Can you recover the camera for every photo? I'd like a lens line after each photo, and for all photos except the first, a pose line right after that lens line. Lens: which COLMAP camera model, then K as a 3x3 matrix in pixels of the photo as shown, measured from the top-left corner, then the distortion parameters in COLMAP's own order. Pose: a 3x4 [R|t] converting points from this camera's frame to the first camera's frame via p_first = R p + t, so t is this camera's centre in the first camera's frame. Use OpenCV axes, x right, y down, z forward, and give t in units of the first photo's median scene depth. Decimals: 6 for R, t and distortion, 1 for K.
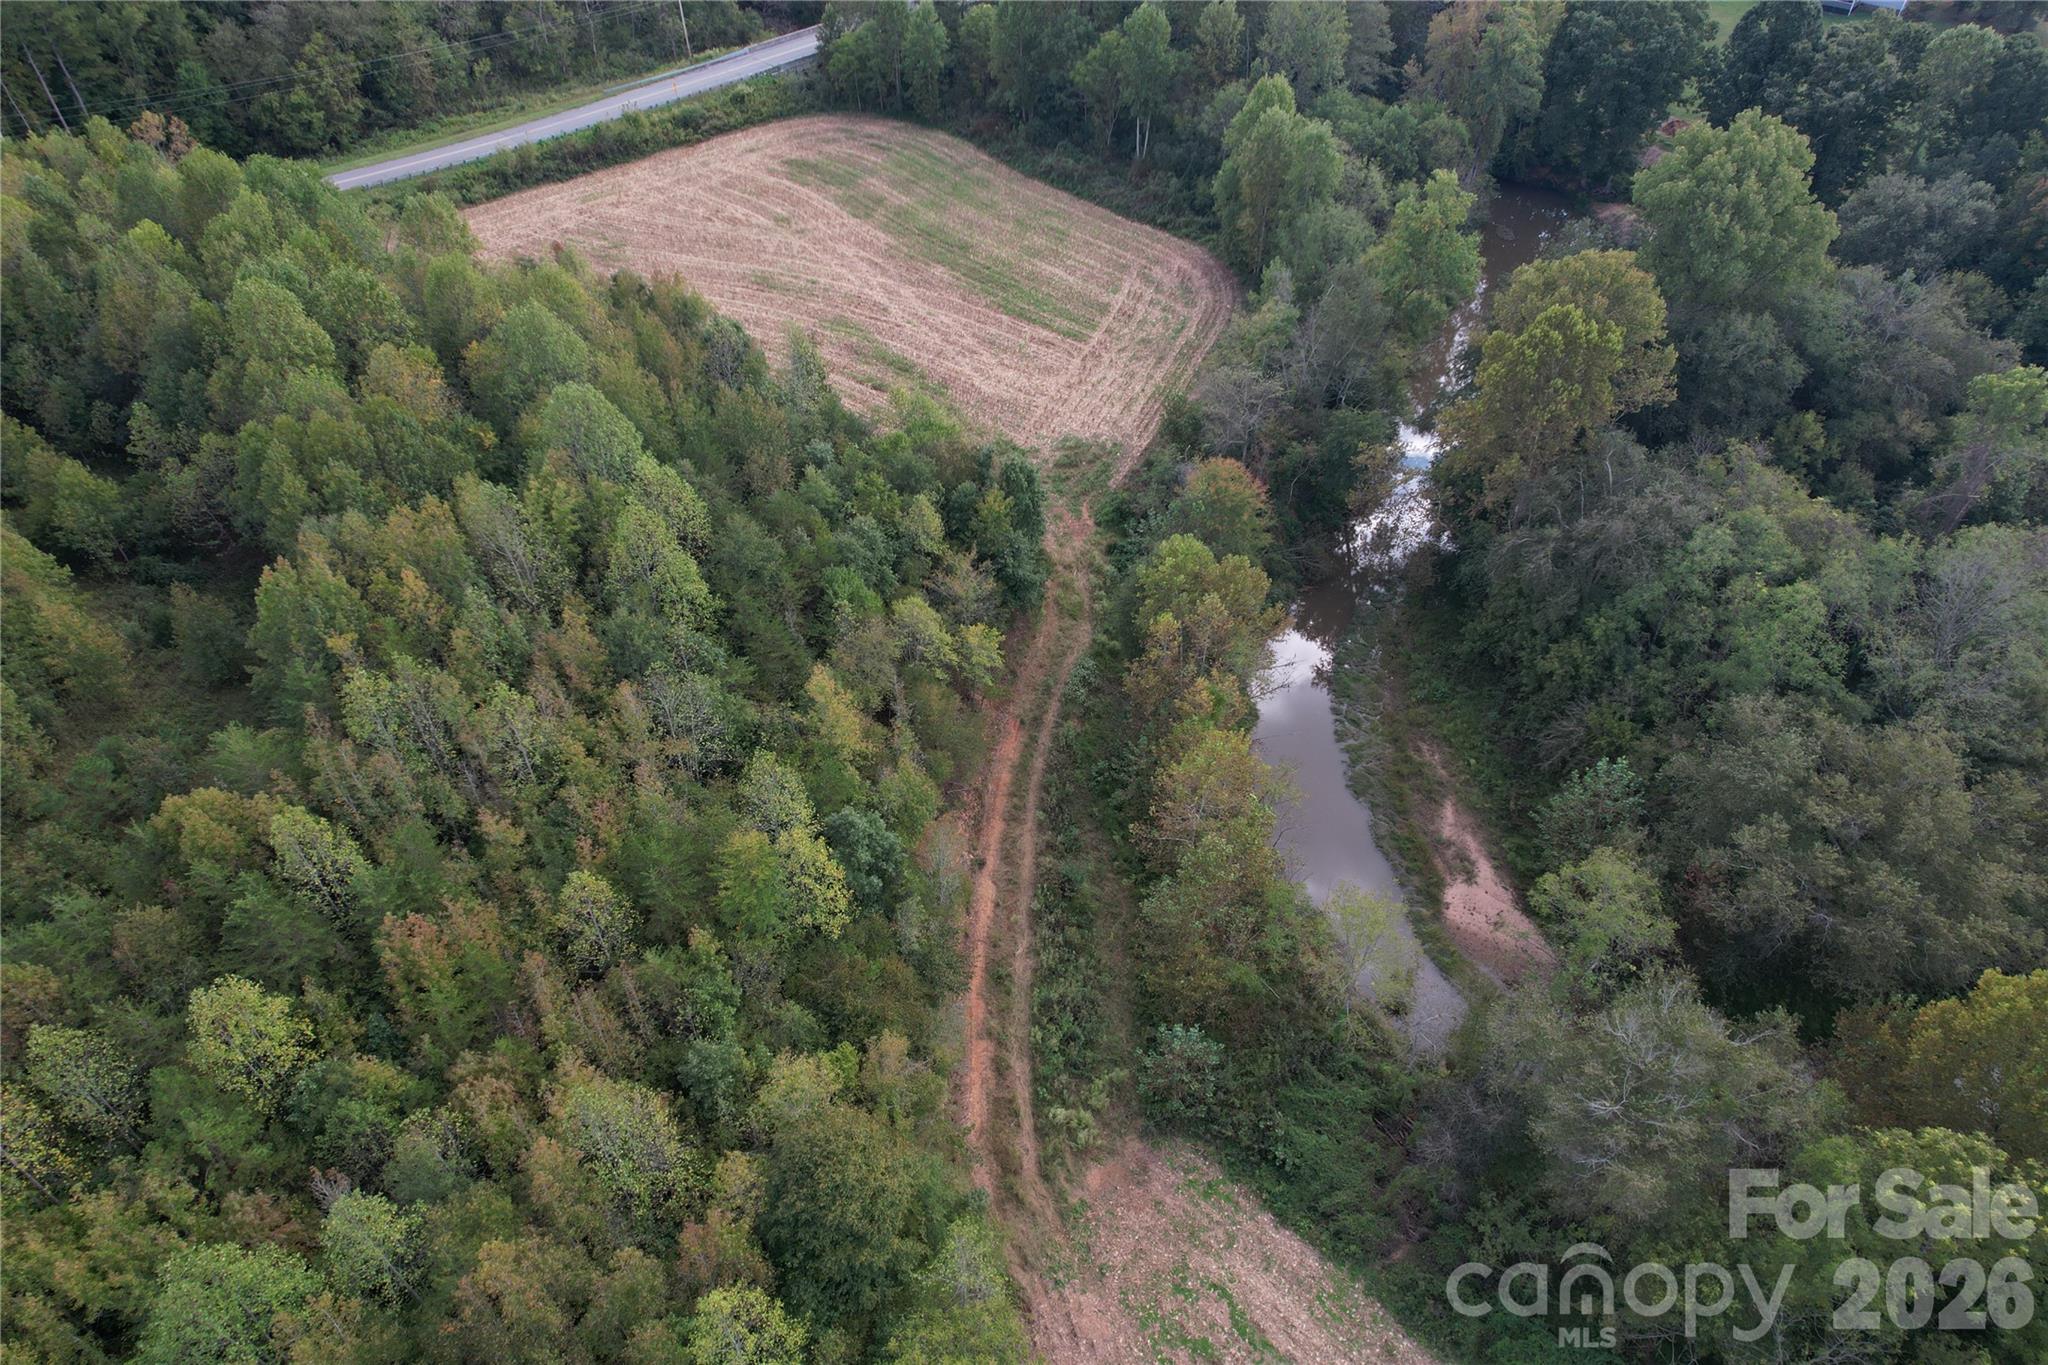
lens RADIAL K [[1304.5, 0, 1031.2], [0, 1304.5, 685.4], [0, 0, 1]] dist [-0.066239, 0.058475]
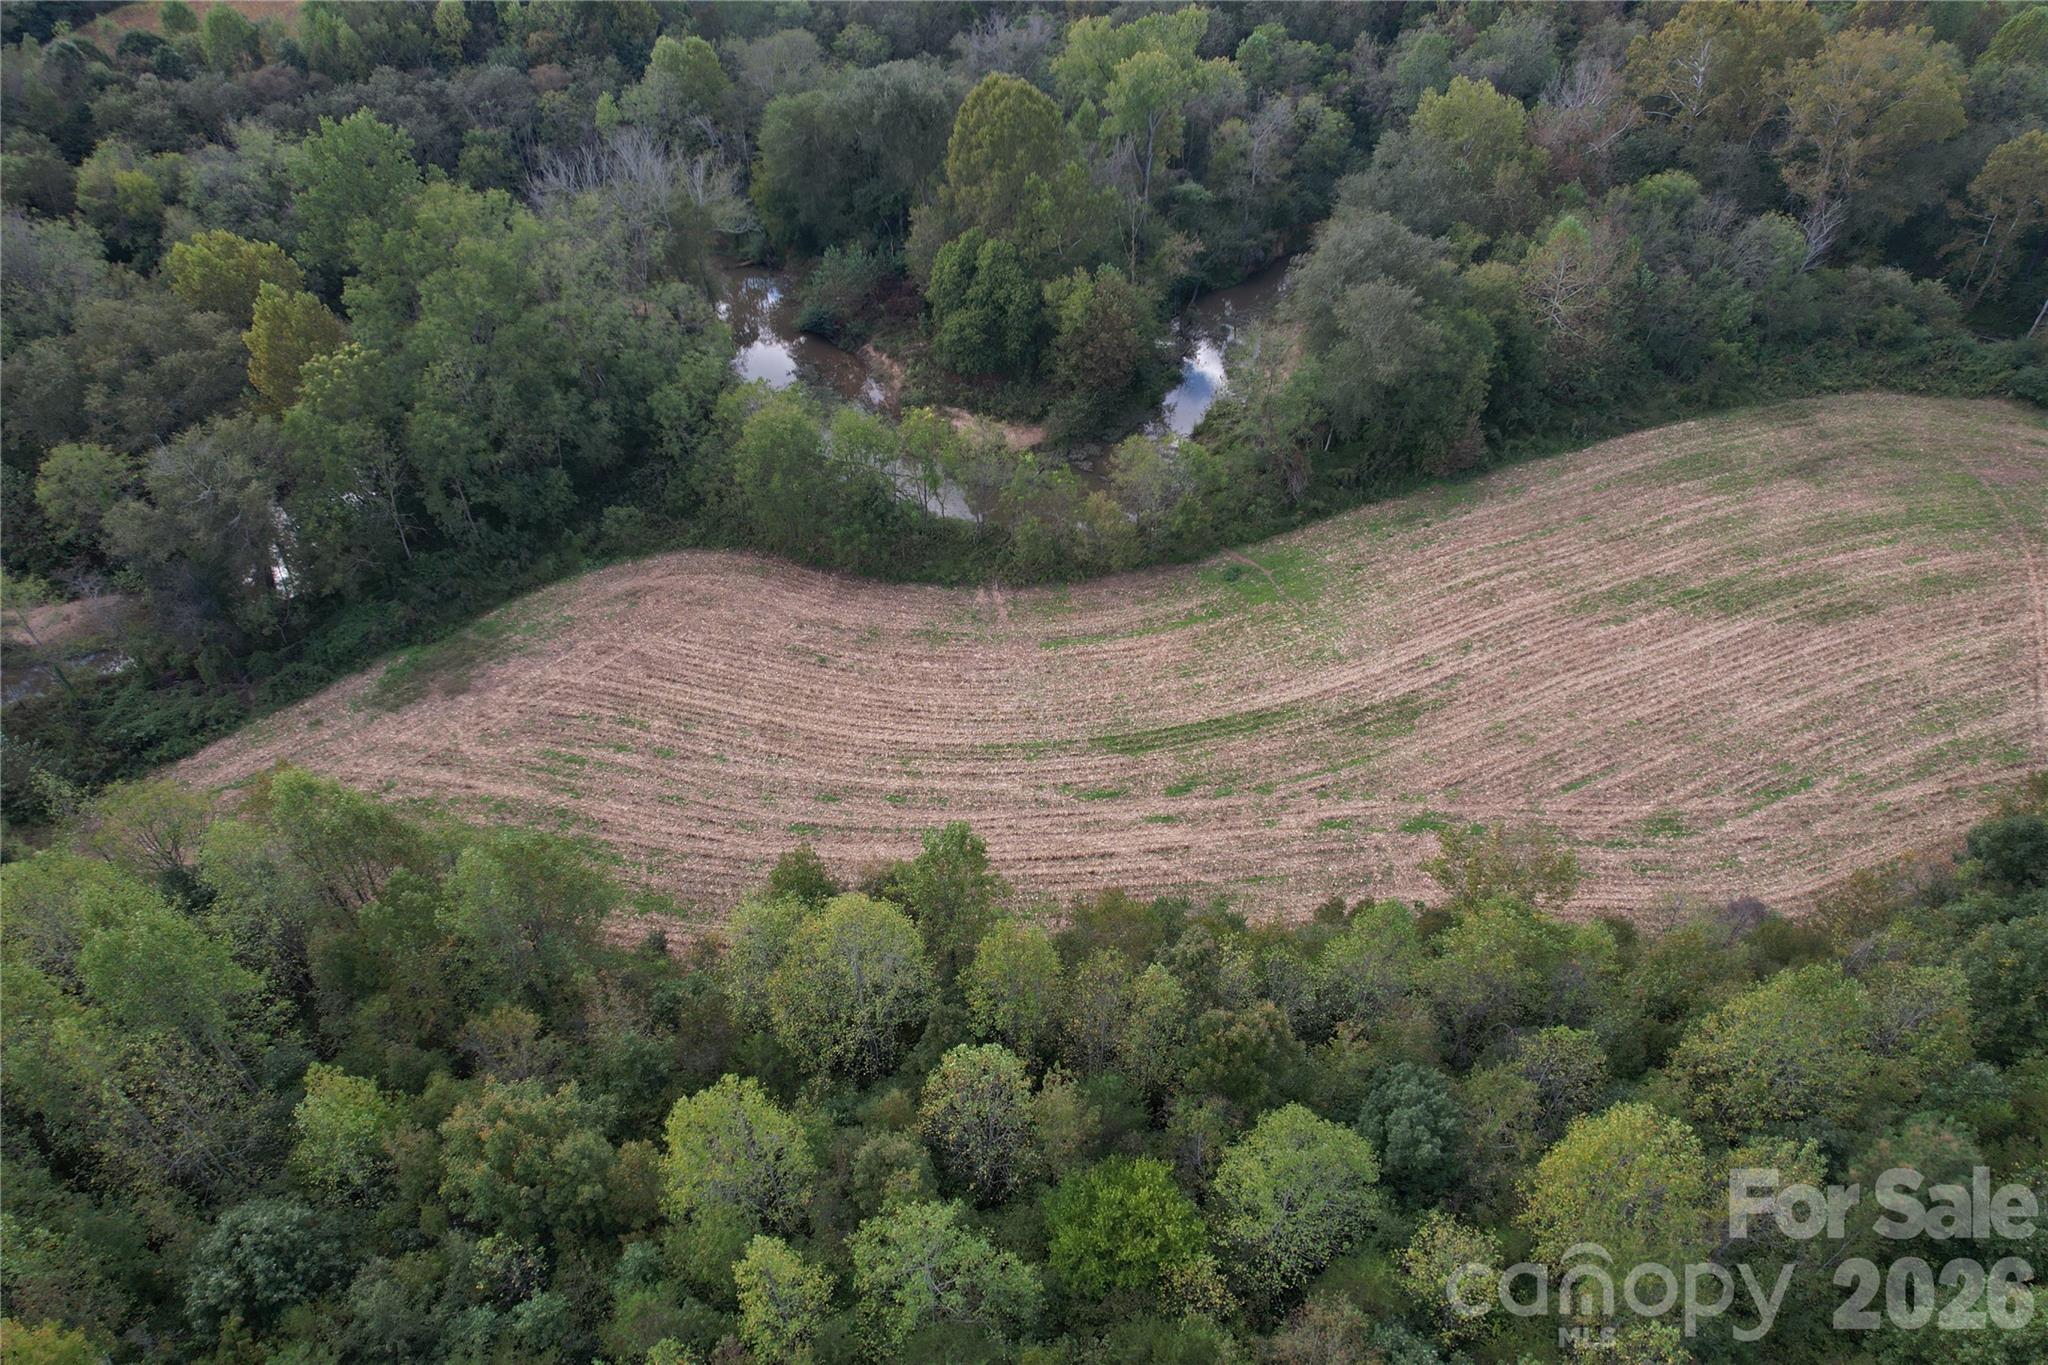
lens RADIAL K [[1304.5, 0, 1038.3], [0, 1304.5, 681.8], [0, 0, 1]] dist [-0.066239, 0.058475]
pose [[0.028588, -0.683246, 0.729628, -0.362941], [0.696436, 0.537222, 0.475783, 0.176379], [-0.717049, 0.494538, 0.491195, -0.179875]]
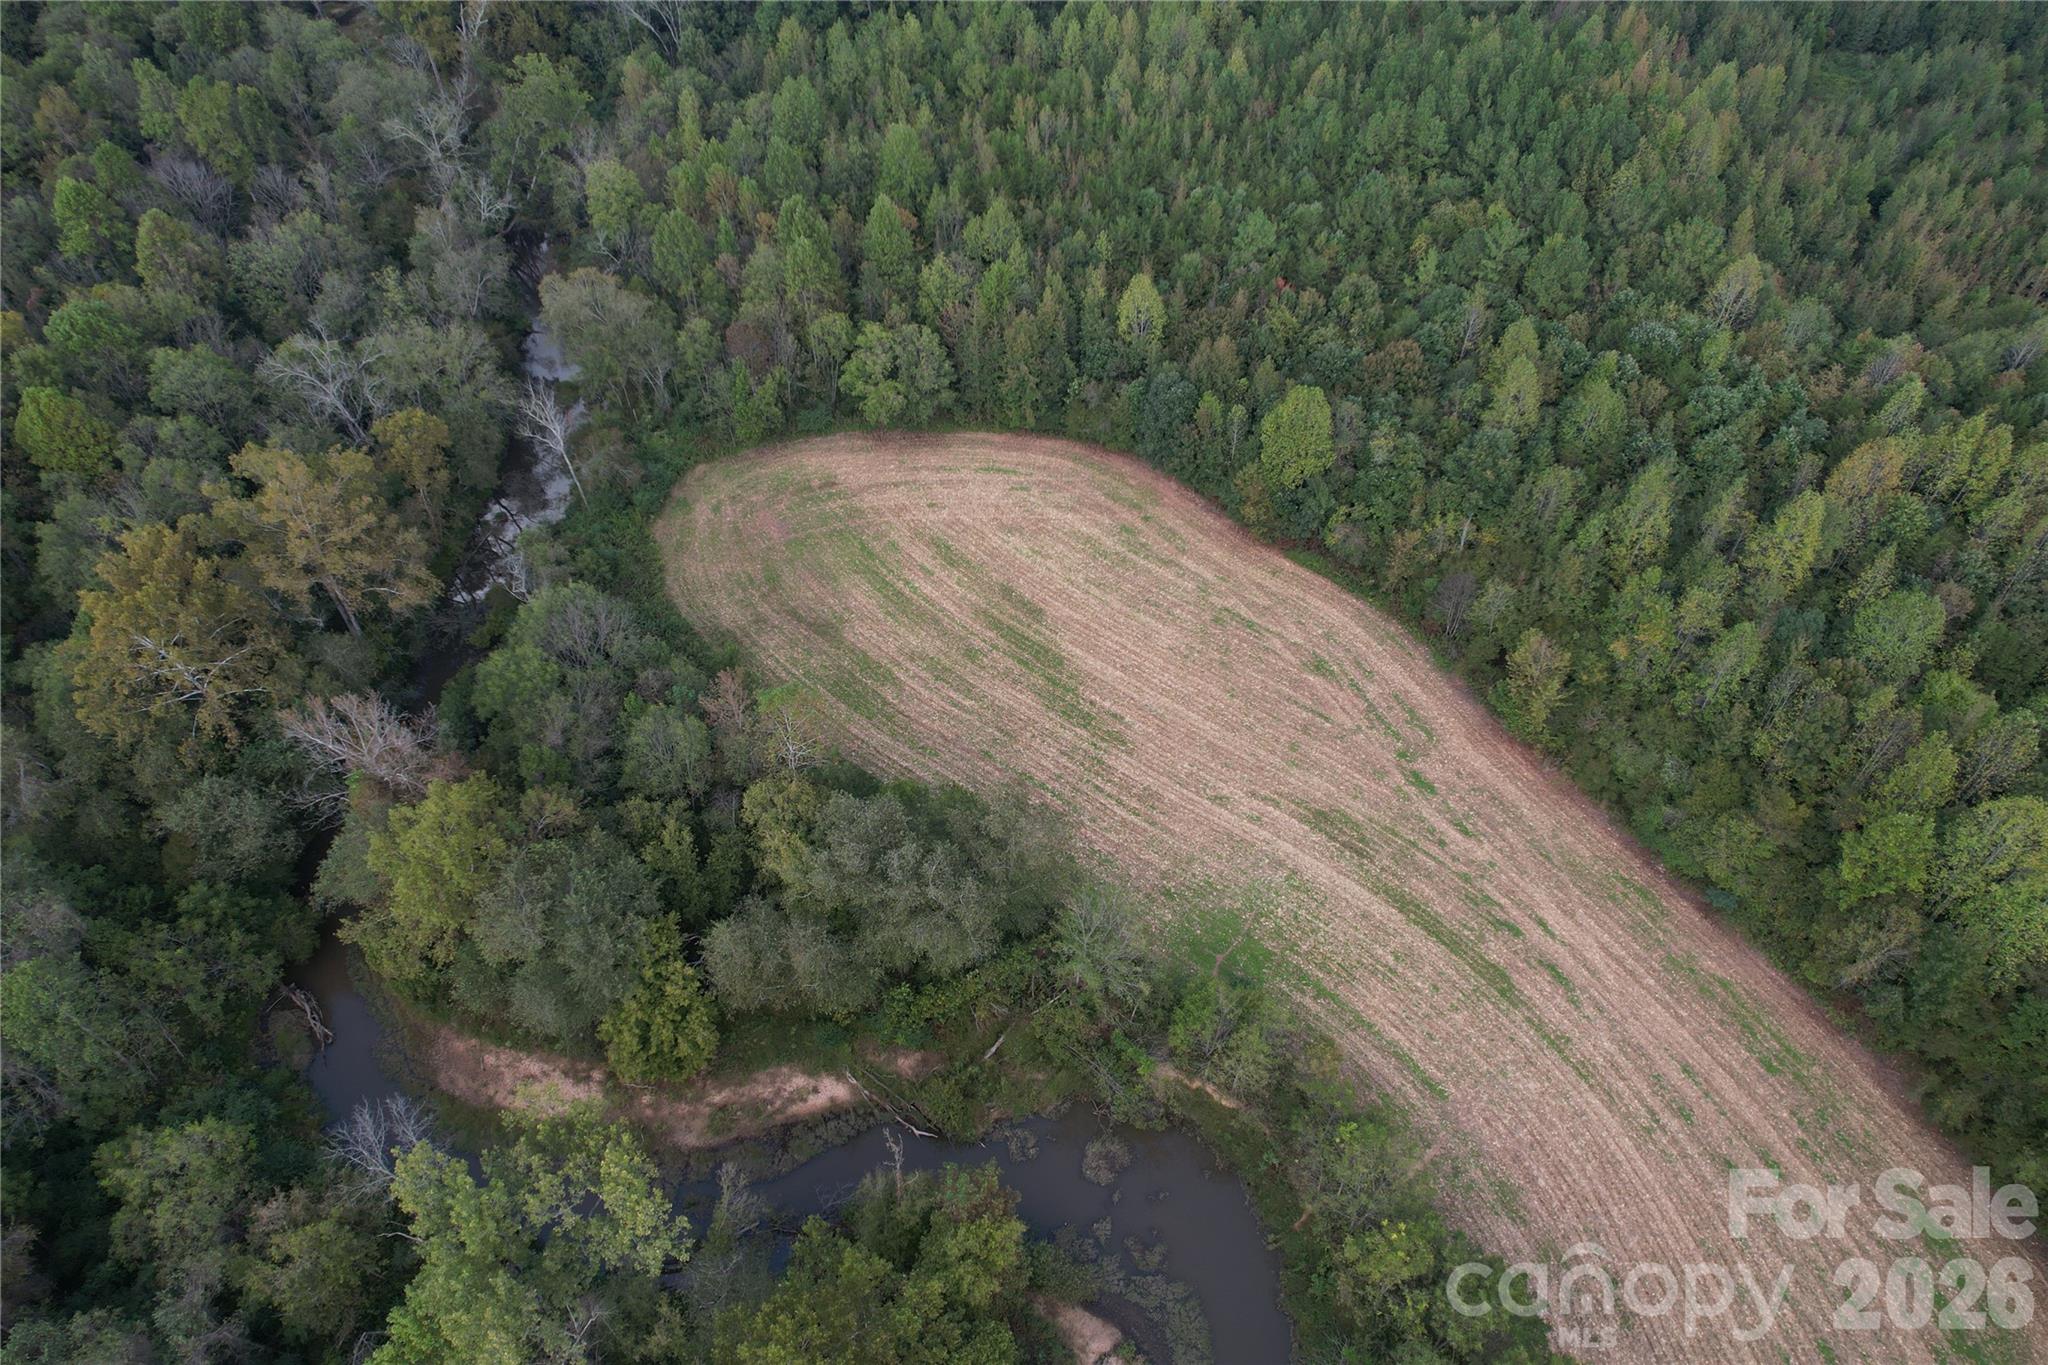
lens RADIAL K [[1304.5, 0, 1004.9], [0, 1304.5, 688.4], [0, 0, 1]] dist [-0.066239, 0.058475]
pose [[-0.902637, 0.321844, -0.285769, 0.566029], [-0.296271, 0.016997, 0.954953, -0.124456], [0.312203, 0.946640, 0.080011, -0.190587]]
